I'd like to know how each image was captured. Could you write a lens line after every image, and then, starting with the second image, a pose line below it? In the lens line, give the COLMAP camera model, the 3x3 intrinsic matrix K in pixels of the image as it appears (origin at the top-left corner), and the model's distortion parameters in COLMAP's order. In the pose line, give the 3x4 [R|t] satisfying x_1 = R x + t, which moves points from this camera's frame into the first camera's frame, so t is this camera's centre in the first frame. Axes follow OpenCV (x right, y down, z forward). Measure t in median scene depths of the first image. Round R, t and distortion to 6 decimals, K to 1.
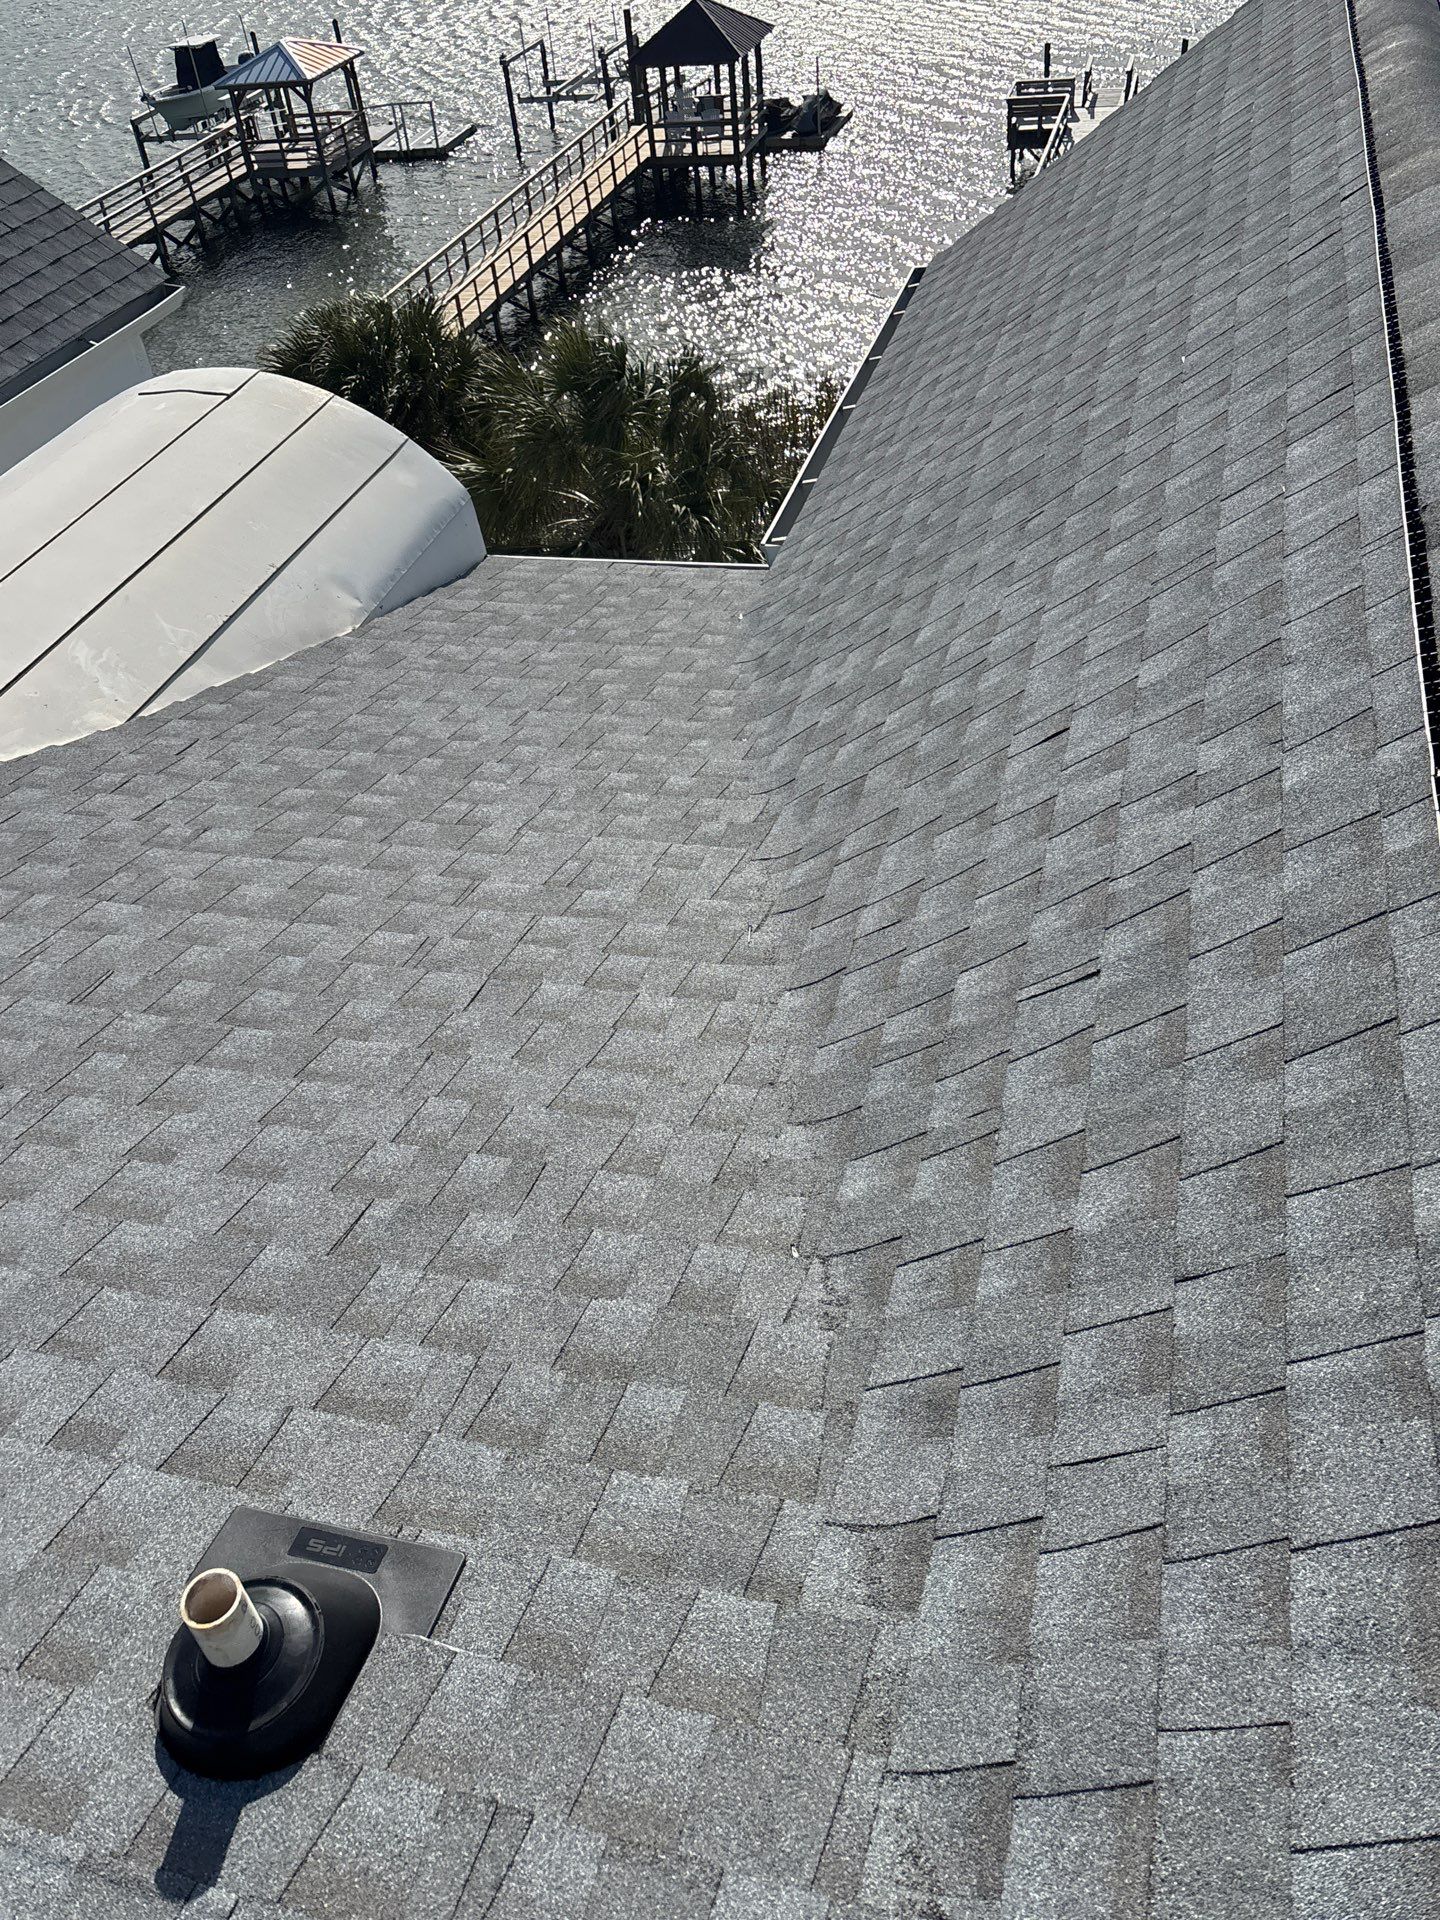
lens RADIAL K [[1477.0, 0, 729.7], [0, 1477.0, 1003.3], [0, 0, 1]] dist [0.025573, -0.041234]
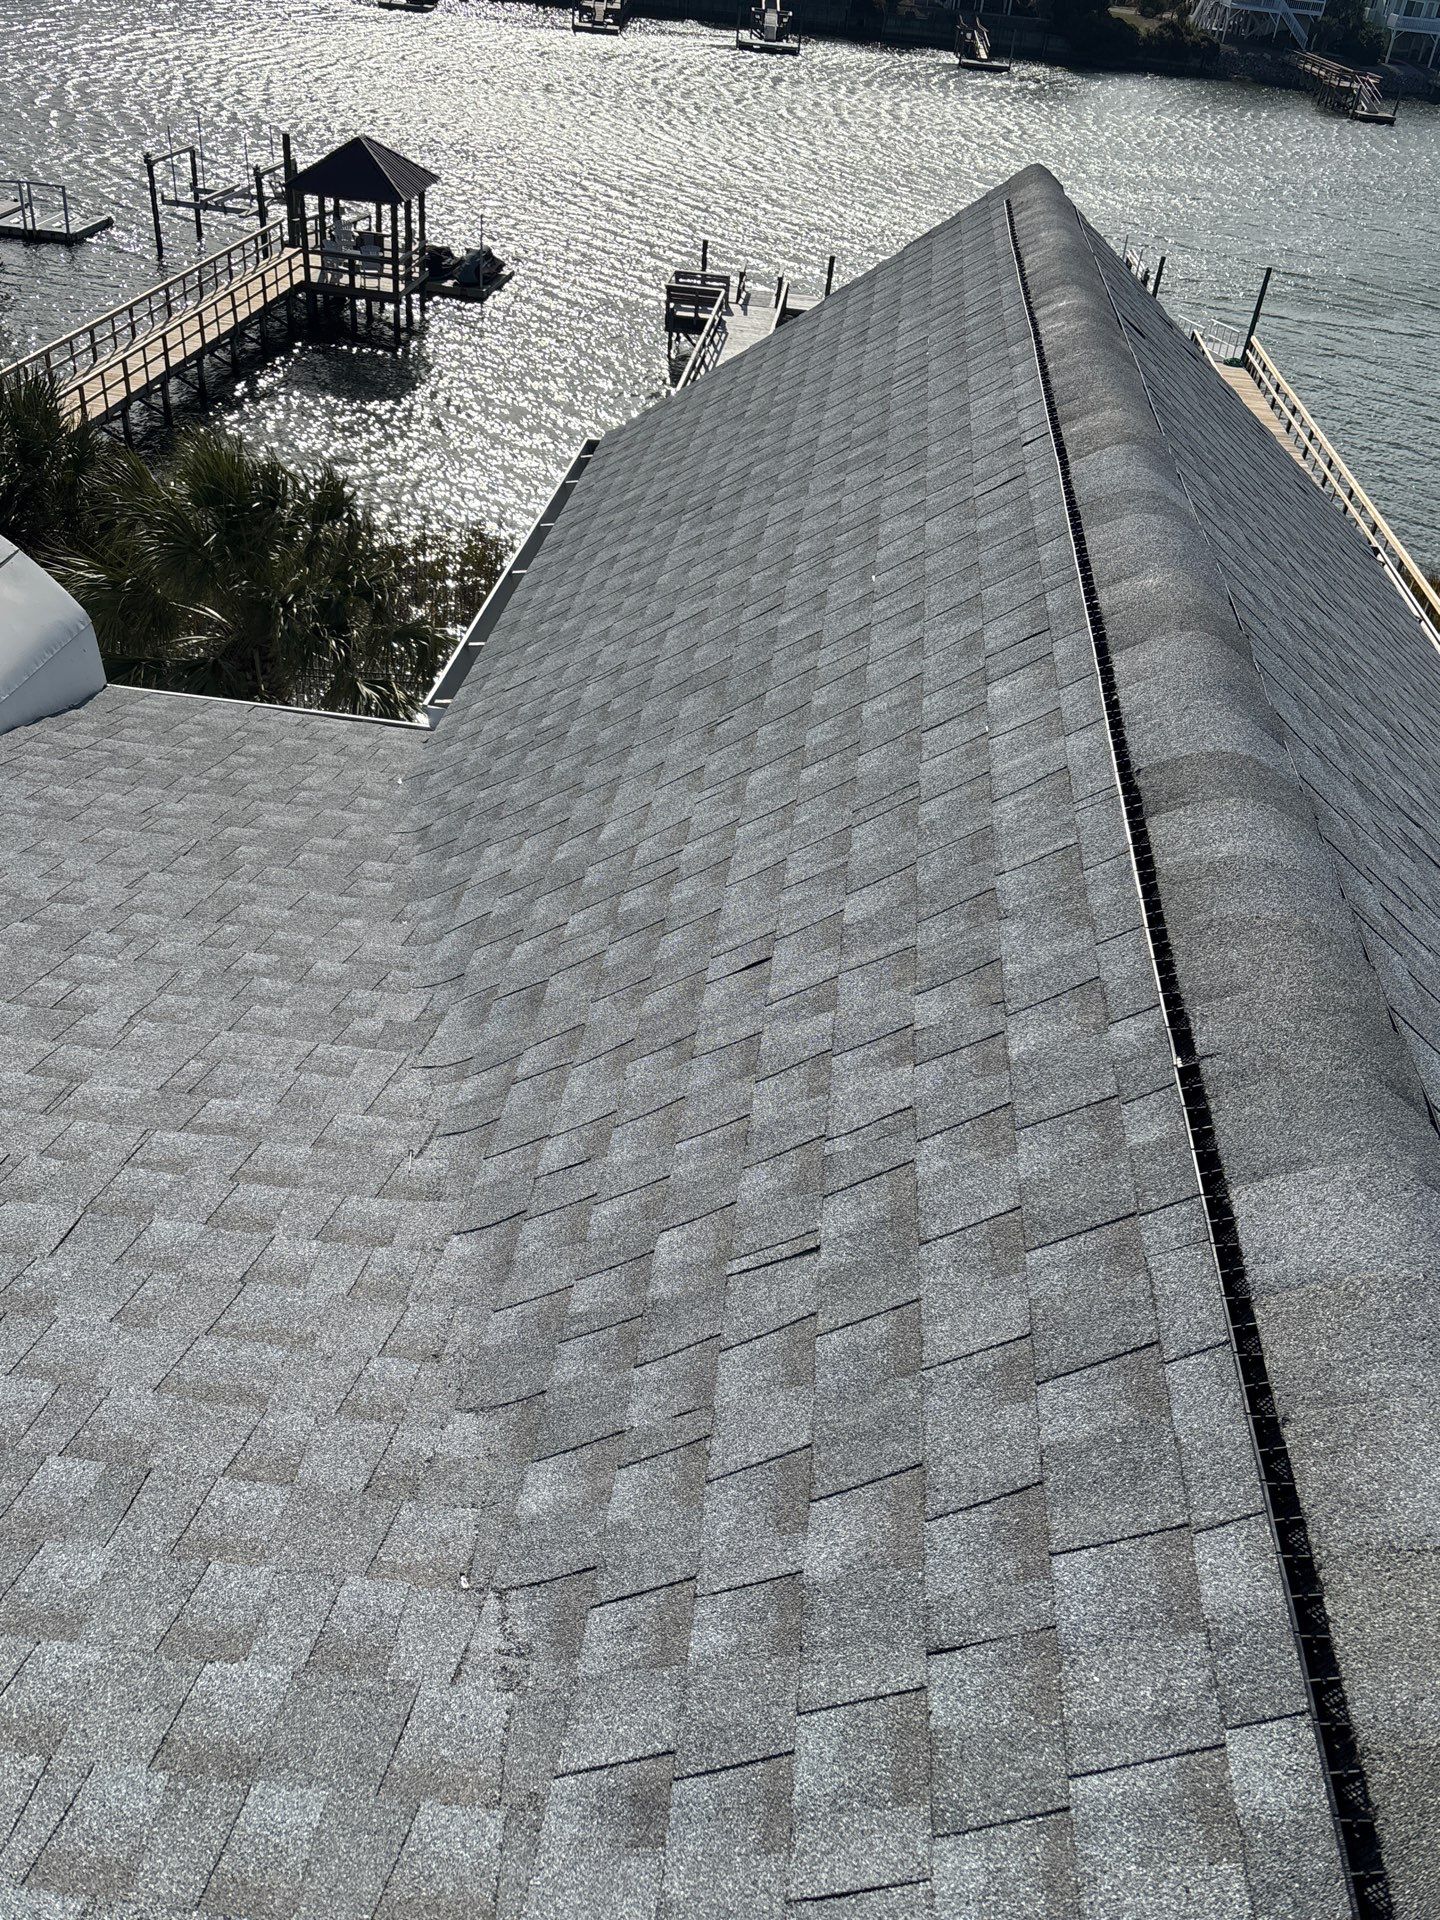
lens RADIAL K [[1477.0, 0, 729.7], [0, 1477.0, 1003.3], [0, 0, 1]] dist [0.025573, -0.041234]
pose [[0.967383, 0.041404, 0.249911, -0.029864], [-0.020072, 0.995979, -0.087310, -0.077463], [-0.252521, 0.079445, 0.964324, 0.113009]]
